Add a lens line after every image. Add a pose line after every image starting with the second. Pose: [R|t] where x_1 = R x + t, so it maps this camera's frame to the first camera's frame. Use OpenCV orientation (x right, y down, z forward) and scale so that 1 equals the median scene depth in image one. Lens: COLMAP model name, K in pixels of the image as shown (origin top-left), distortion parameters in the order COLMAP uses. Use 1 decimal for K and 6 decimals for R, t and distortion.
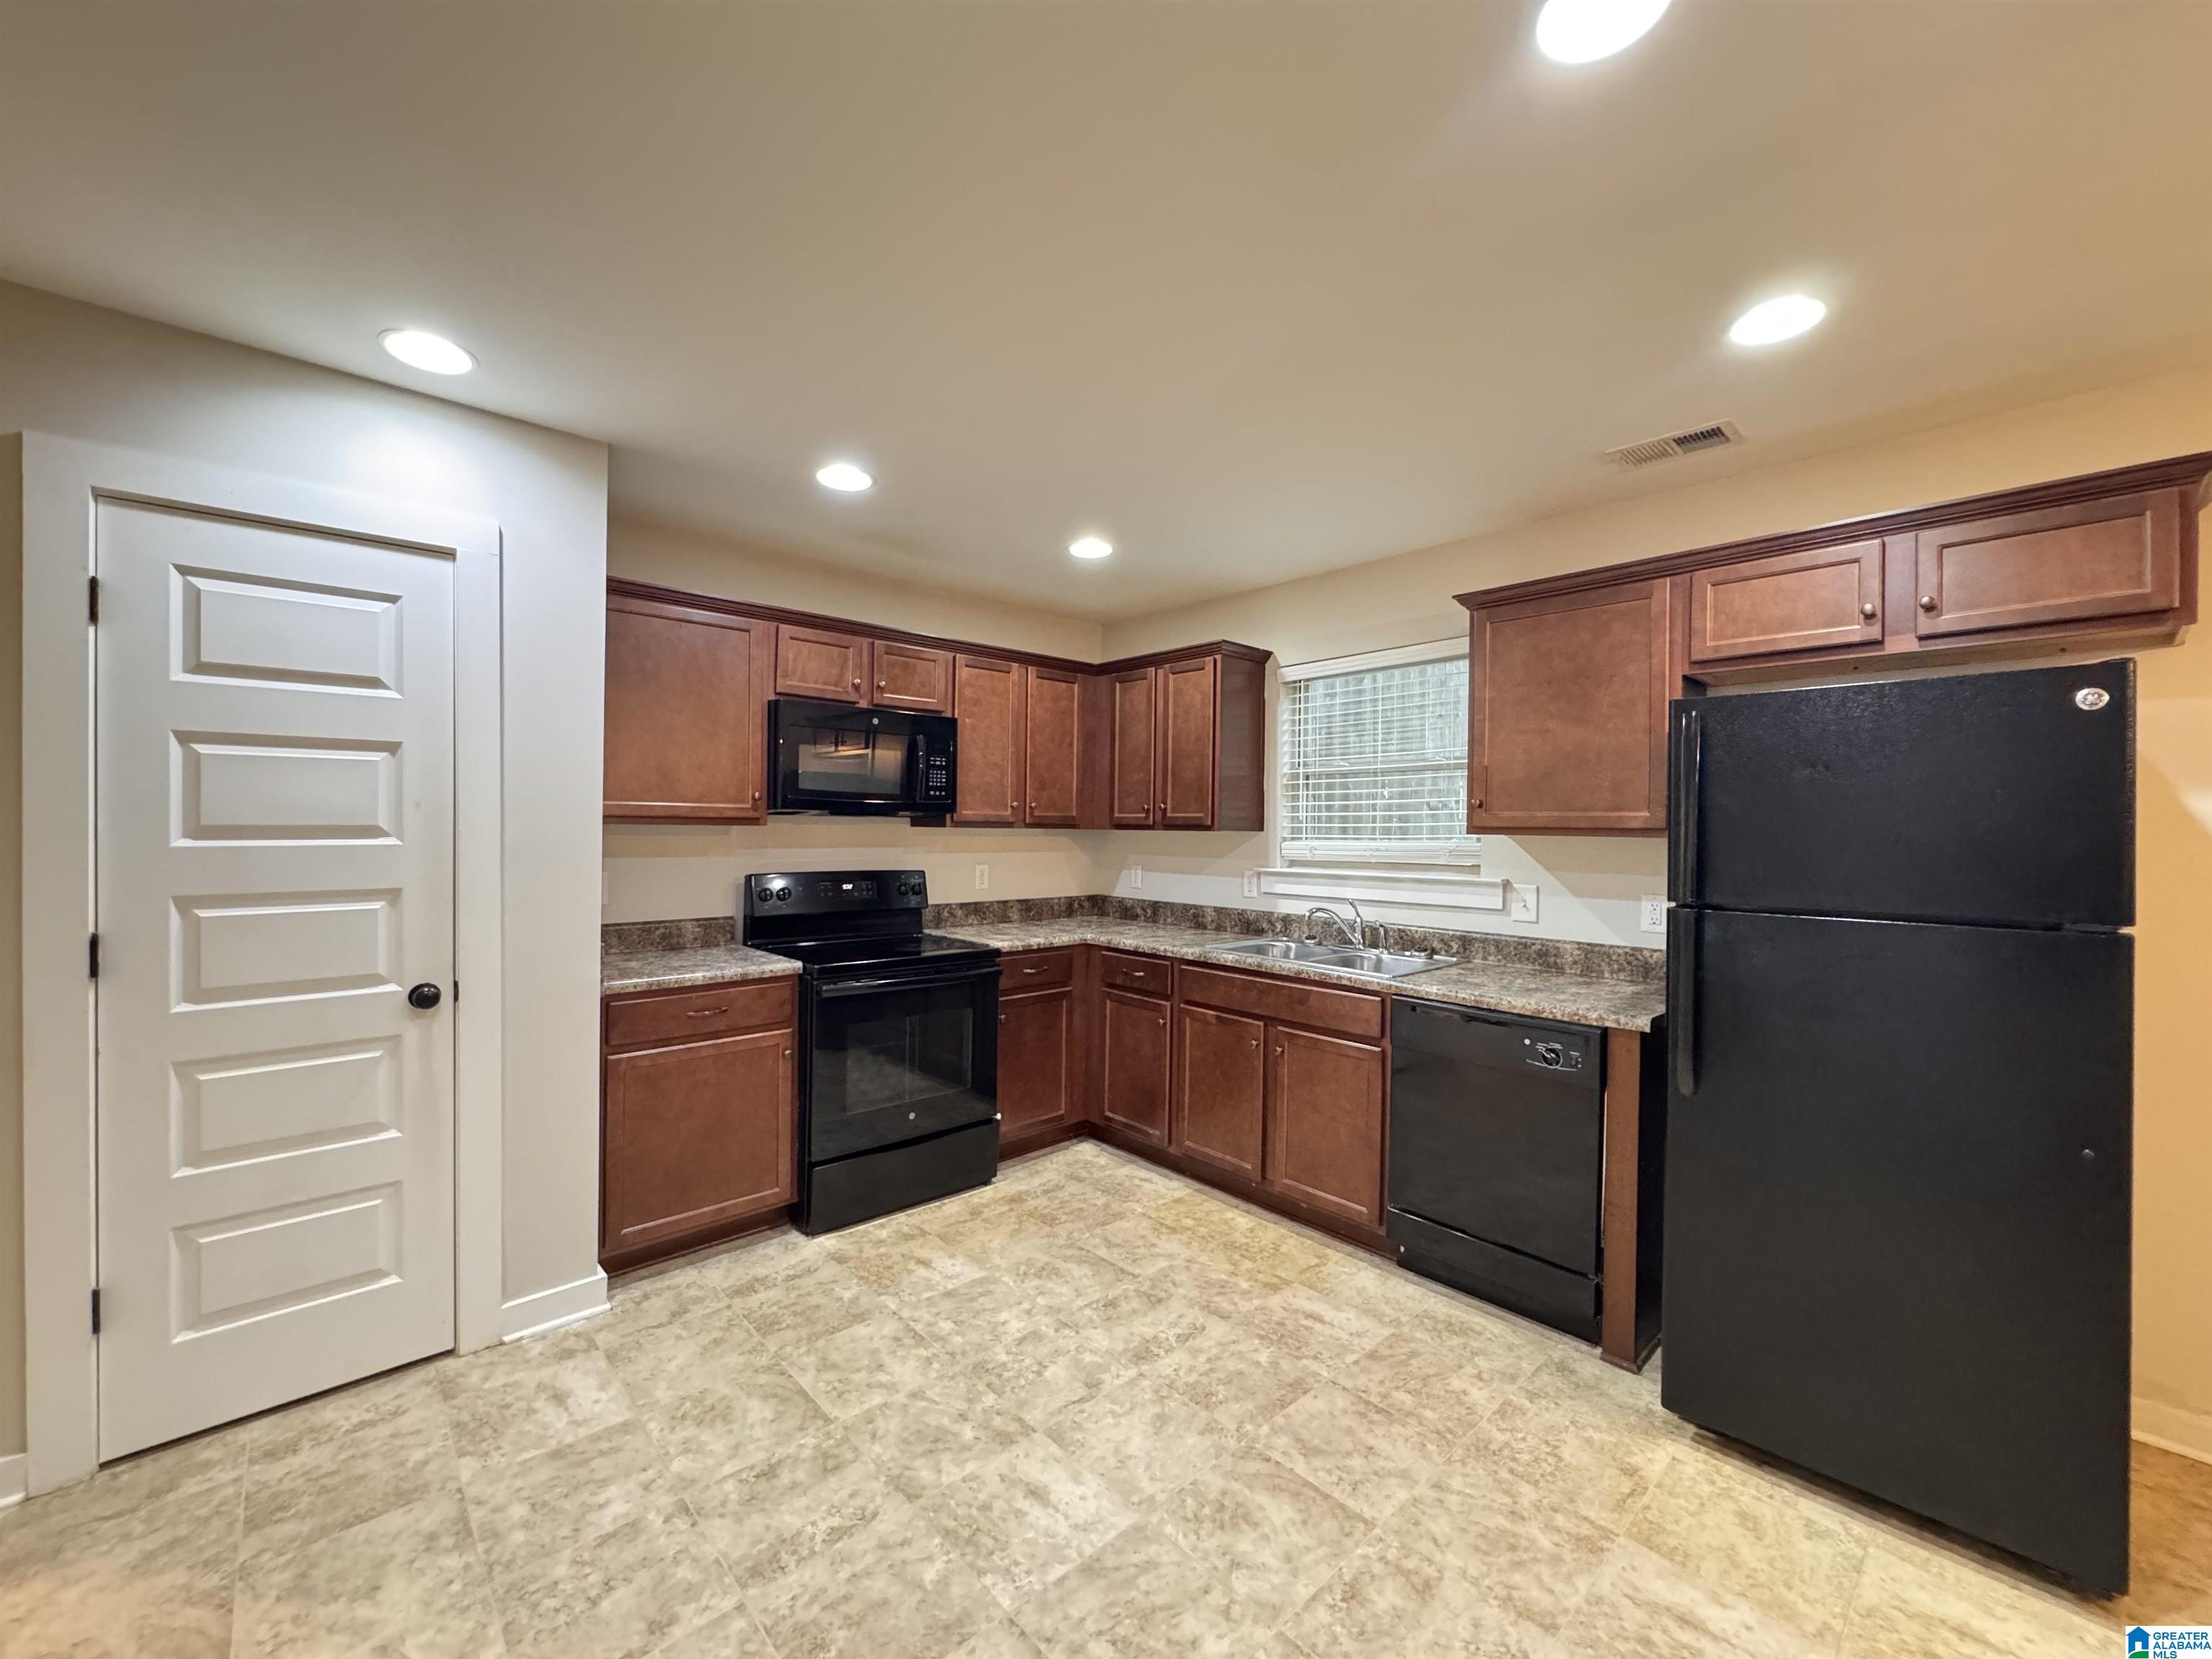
lens RADIAL K [[882.9, 0, 1102.5], [0, 882.9, 820.2], [0, 0, 1]] dist [-0.001187, 0.000061]
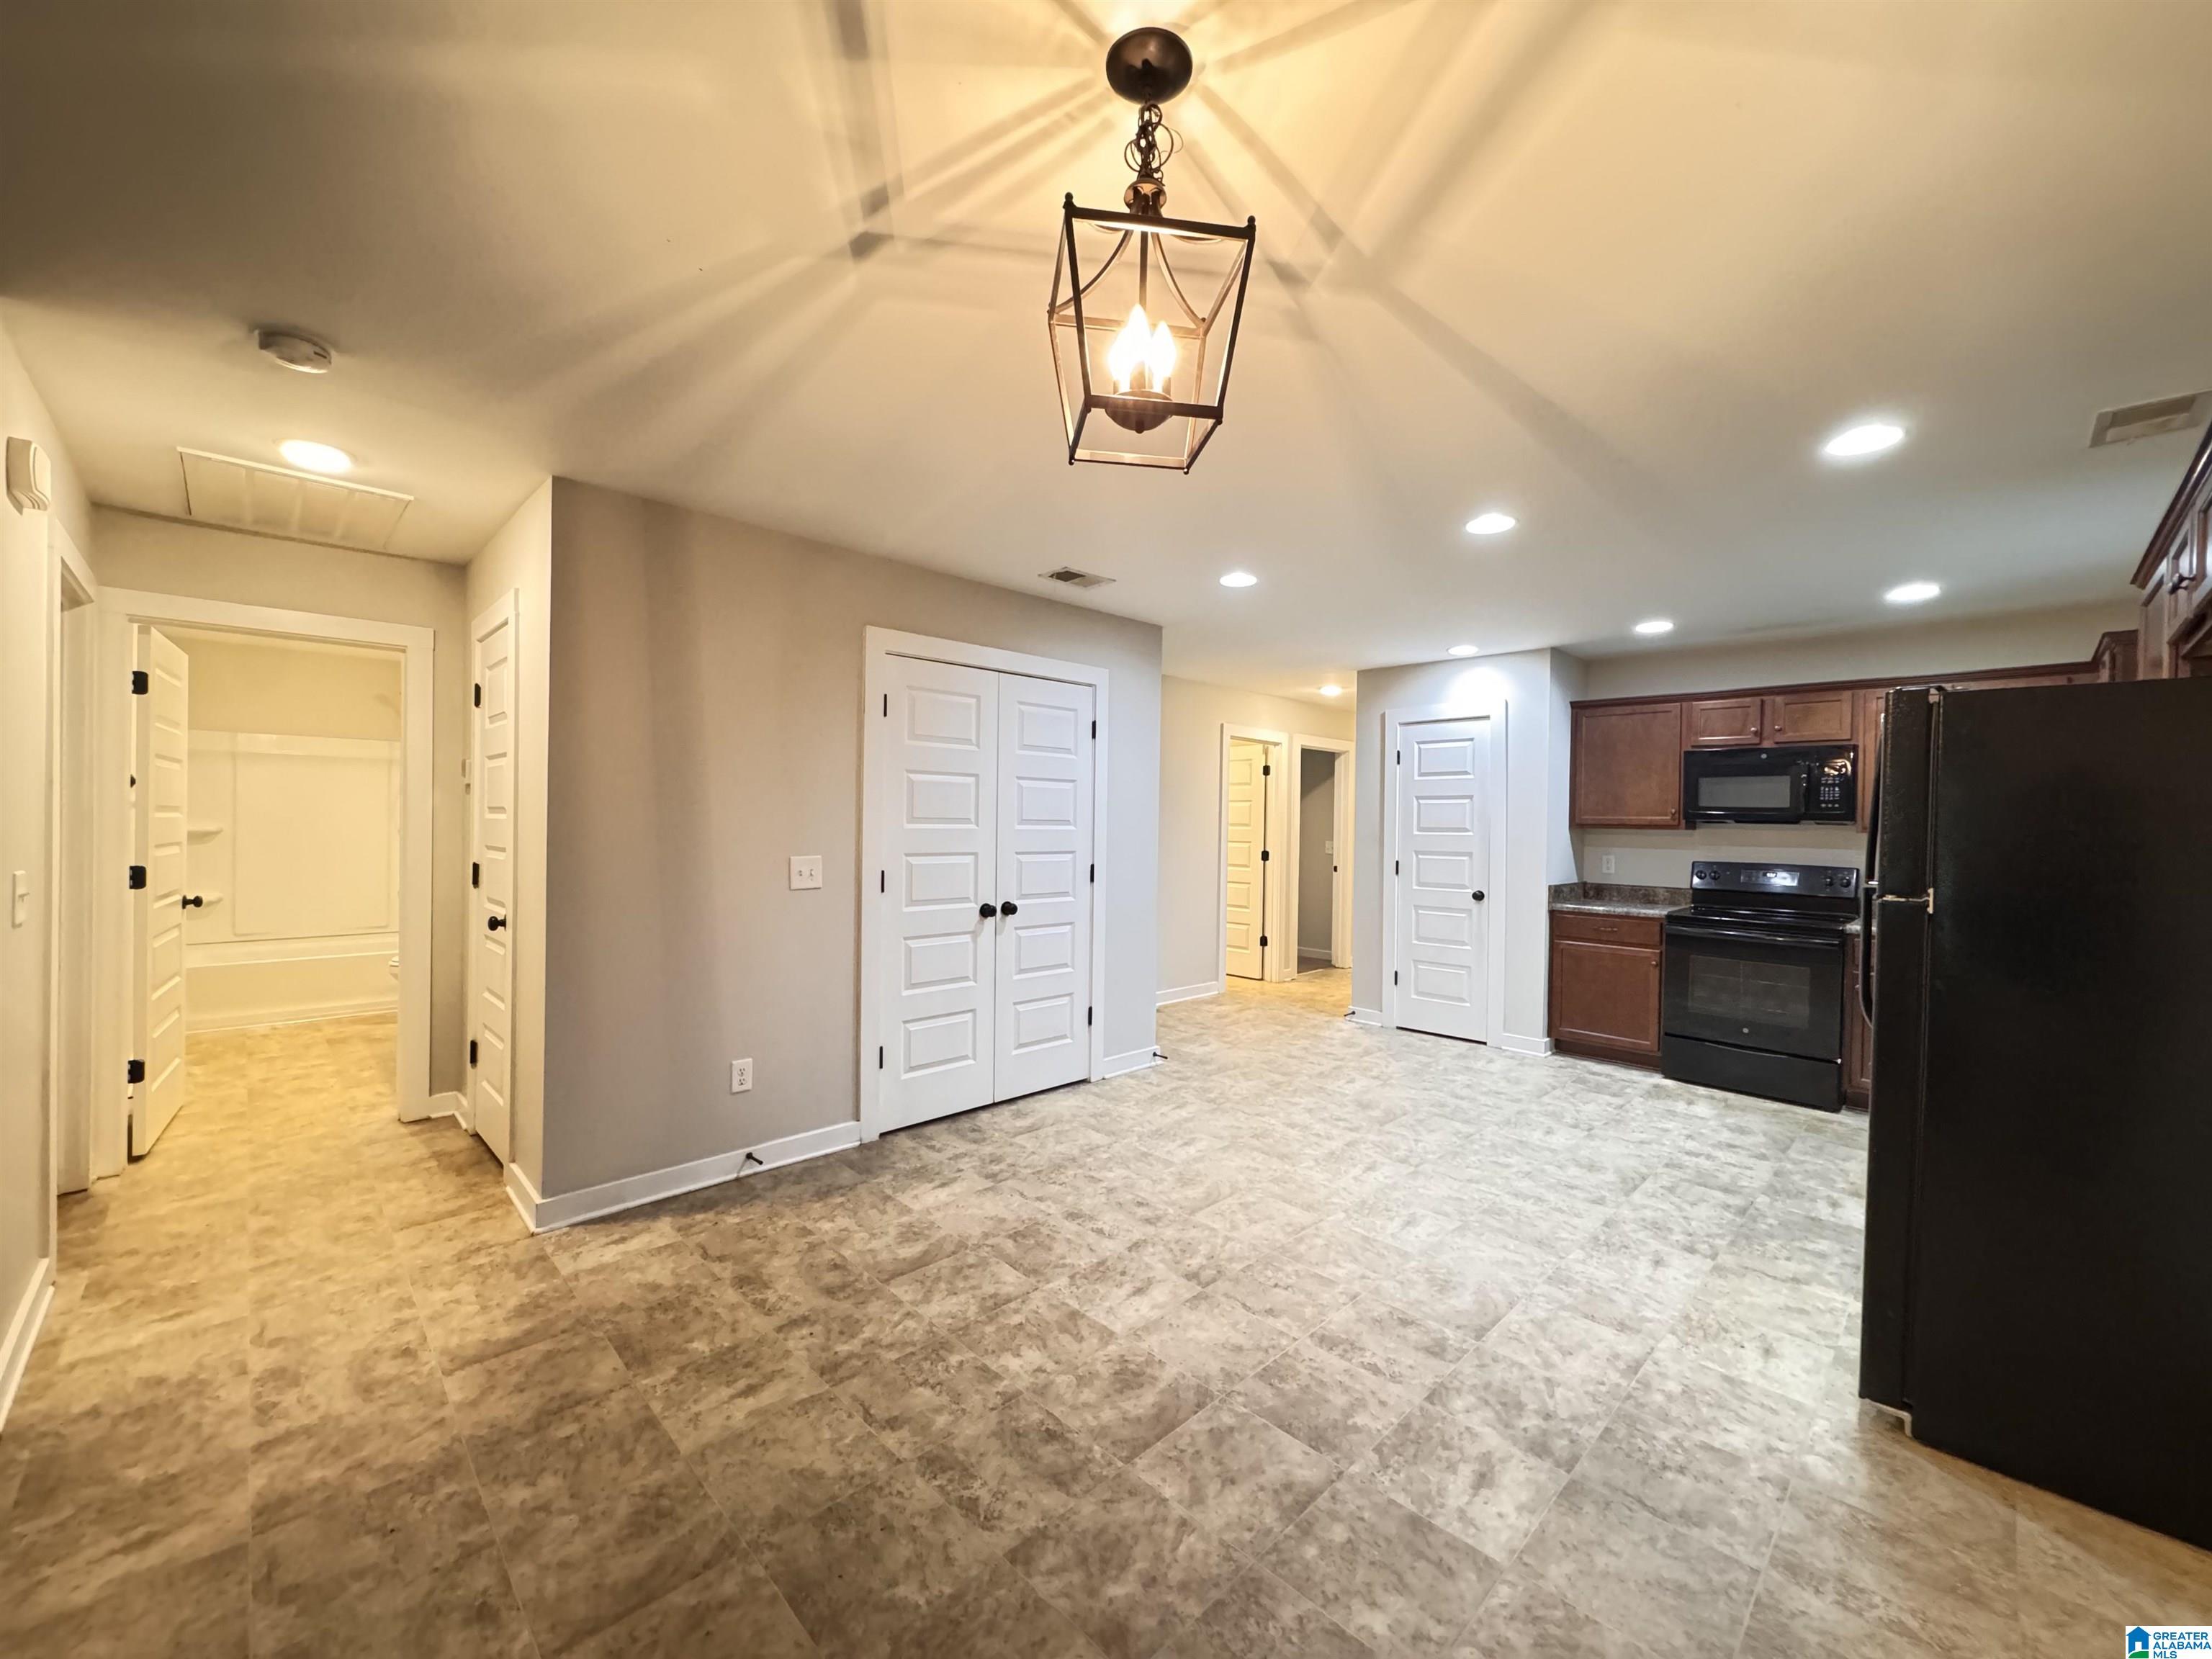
lens RADIAL K [[882.9, 0, 1097.2], [0, 882.9, 823.6], [0, 0, 1]] dist [-0.001187, 0.000061]
pose [[0.021323, -0.008004, -0.999741, 1.739517], [-0.011122, 0.999904, -0.008243, 0.027995], [0.999711, 0.011295, 0.021232, -0.138799]]
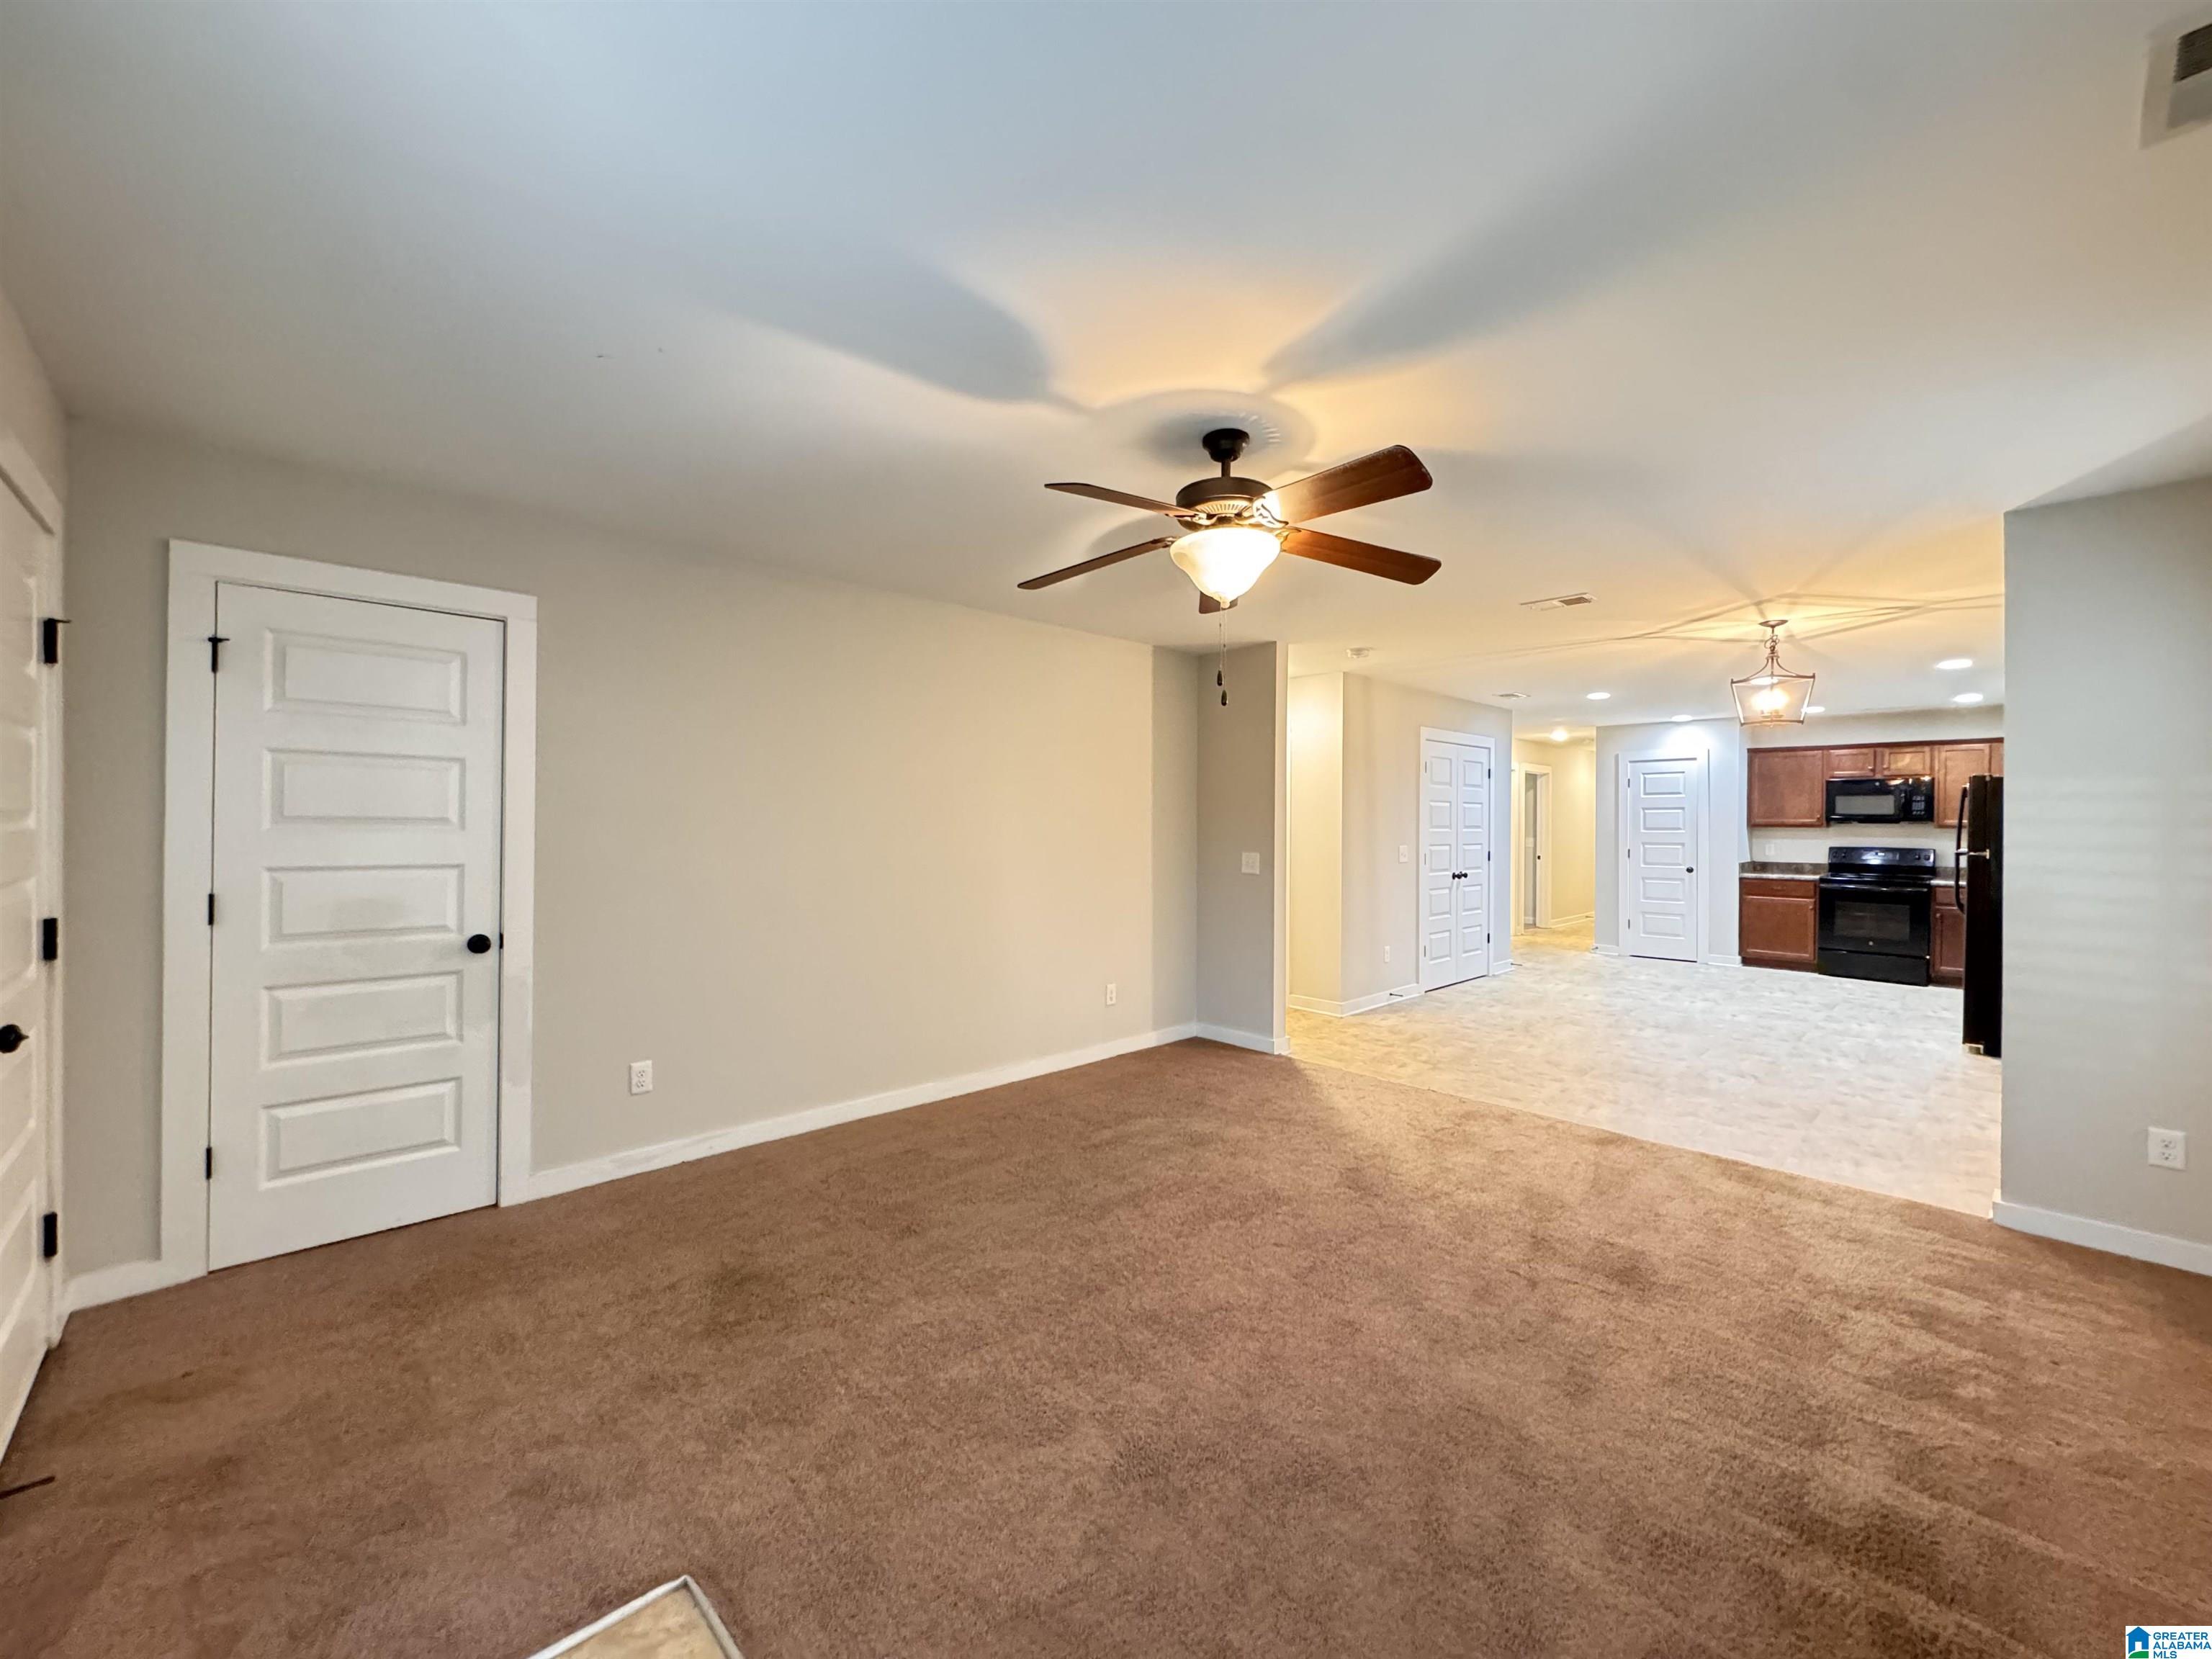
lens RADIAL K [[882.9, 0, 1107.7], [0, 882.9, 831.4], [0, 0, 1]] dist [-0.001187, 0.000061]
pose [[0.025202, -0.003240, -0.999677, 3.212702], [0.001784, 0.999993, -0.003196, 0.031197], [0.999681, -0.001703, 0.025208, -1.766413]]
